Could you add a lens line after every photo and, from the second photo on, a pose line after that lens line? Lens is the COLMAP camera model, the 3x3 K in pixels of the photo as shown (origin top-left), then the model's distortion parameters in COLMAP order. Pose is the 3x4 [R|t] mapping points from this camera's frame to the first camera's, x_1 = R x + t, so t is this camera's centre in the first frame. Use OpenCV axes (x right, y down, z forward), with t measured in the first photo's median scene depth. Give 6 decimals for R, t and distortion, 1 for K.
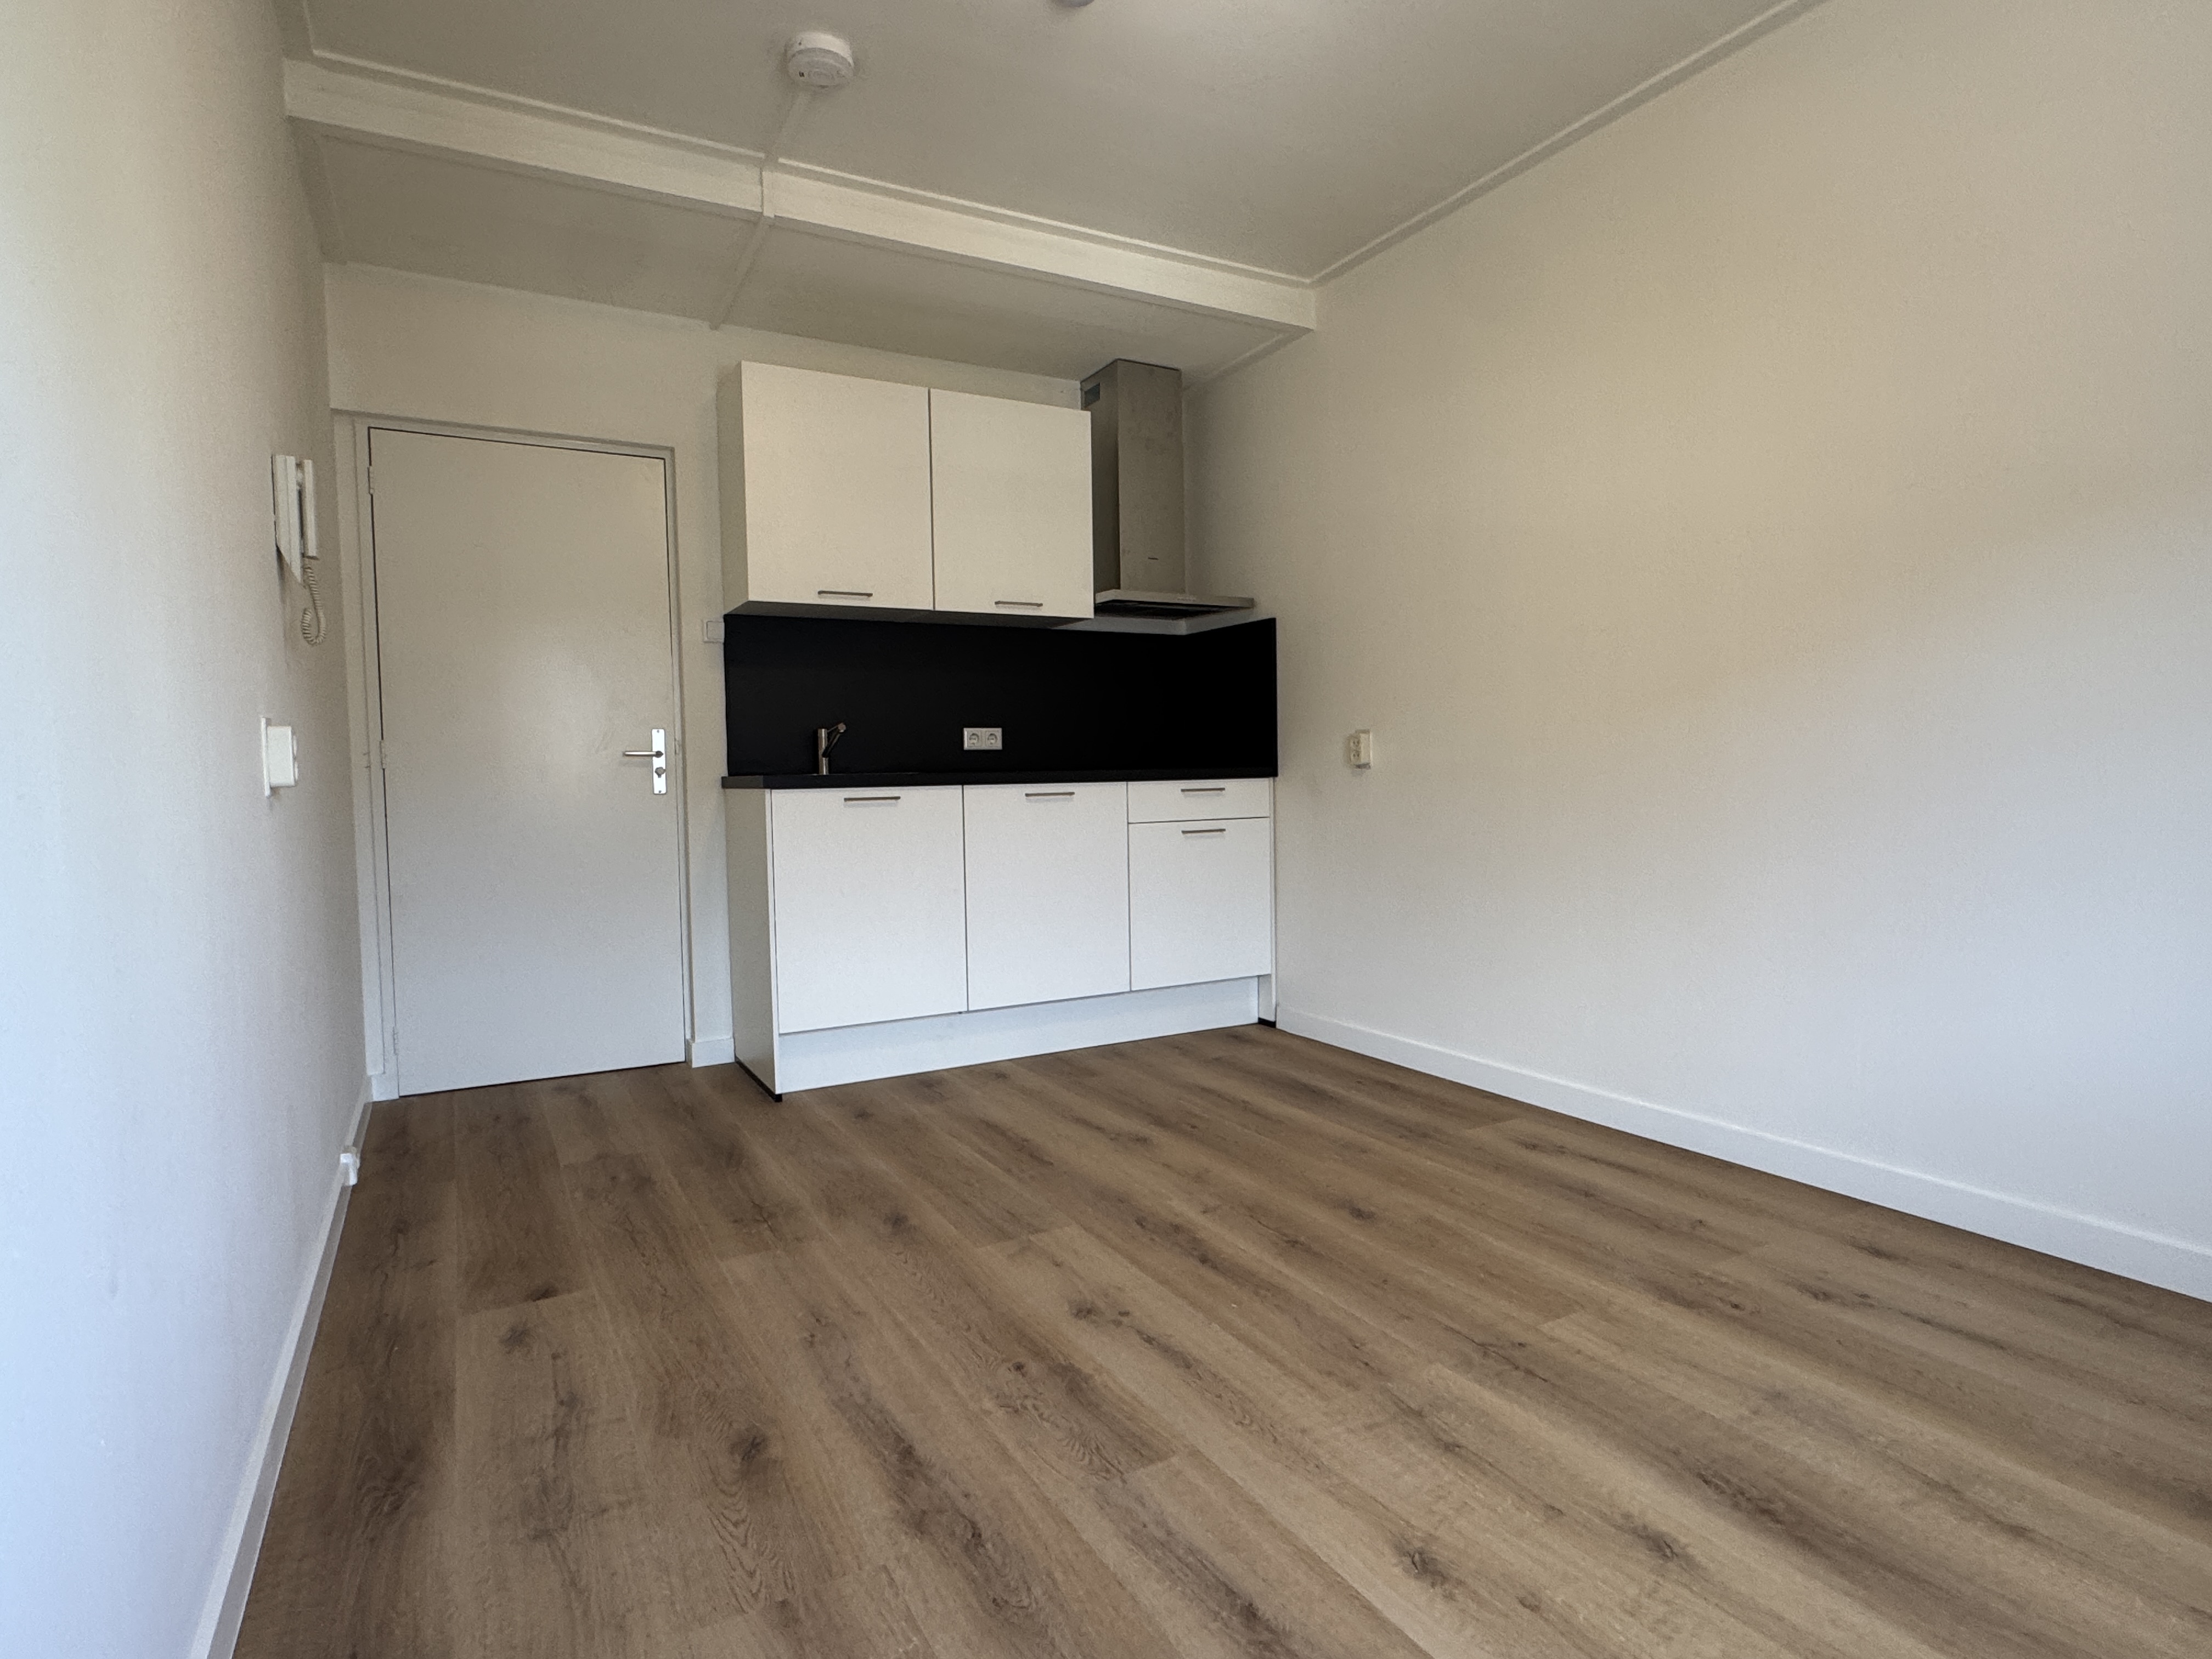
lens RADIAL K [[1159.9, 0, 1106.0], [0, 1159.9, 829.5], [0, 0, 1]] dist [-0.001151, 0.000803]
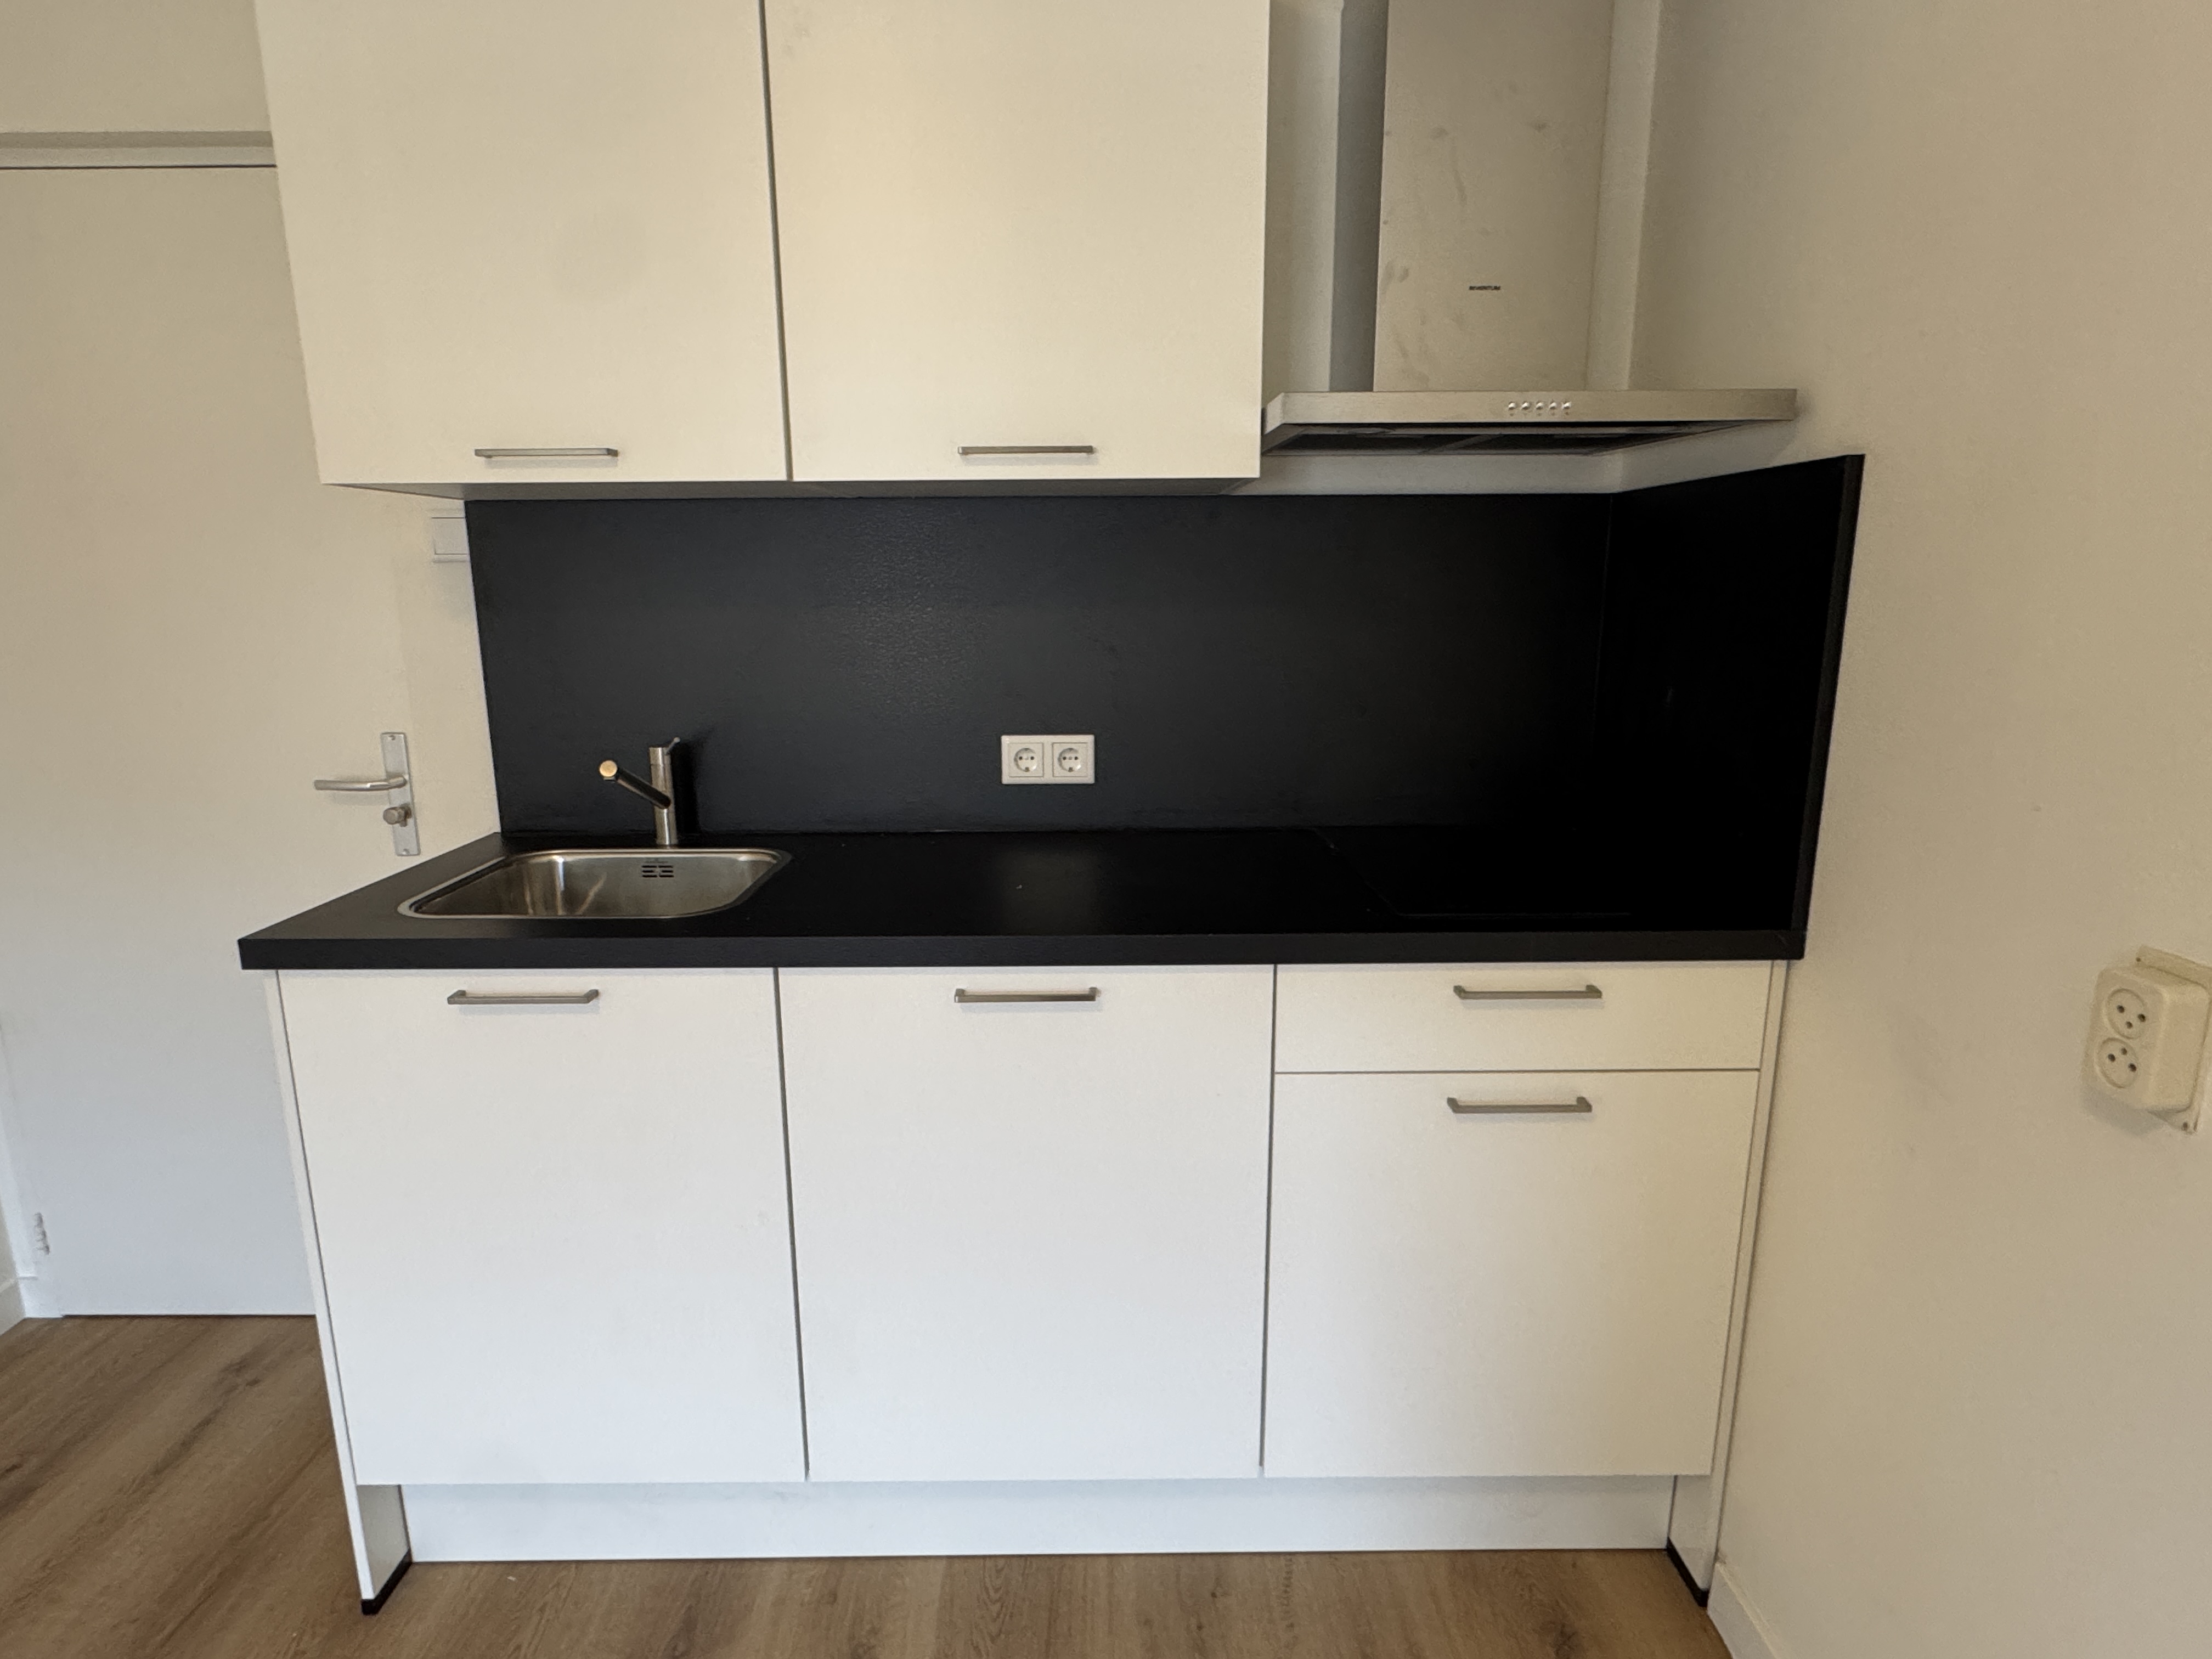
lens RADIAL K [[1159.9, 0, 1106.0], [0, 1159.9, 829.5], [0, 0, 1]] dist [-0.001151, 0.000803]
pose [[0.876486, 0.118074, -0.466724, 0.230156], [-0.036208, 0.982880, 0.180655, -0.247204], [0.480064, -0.141442, 0.865755, 1.161008]]
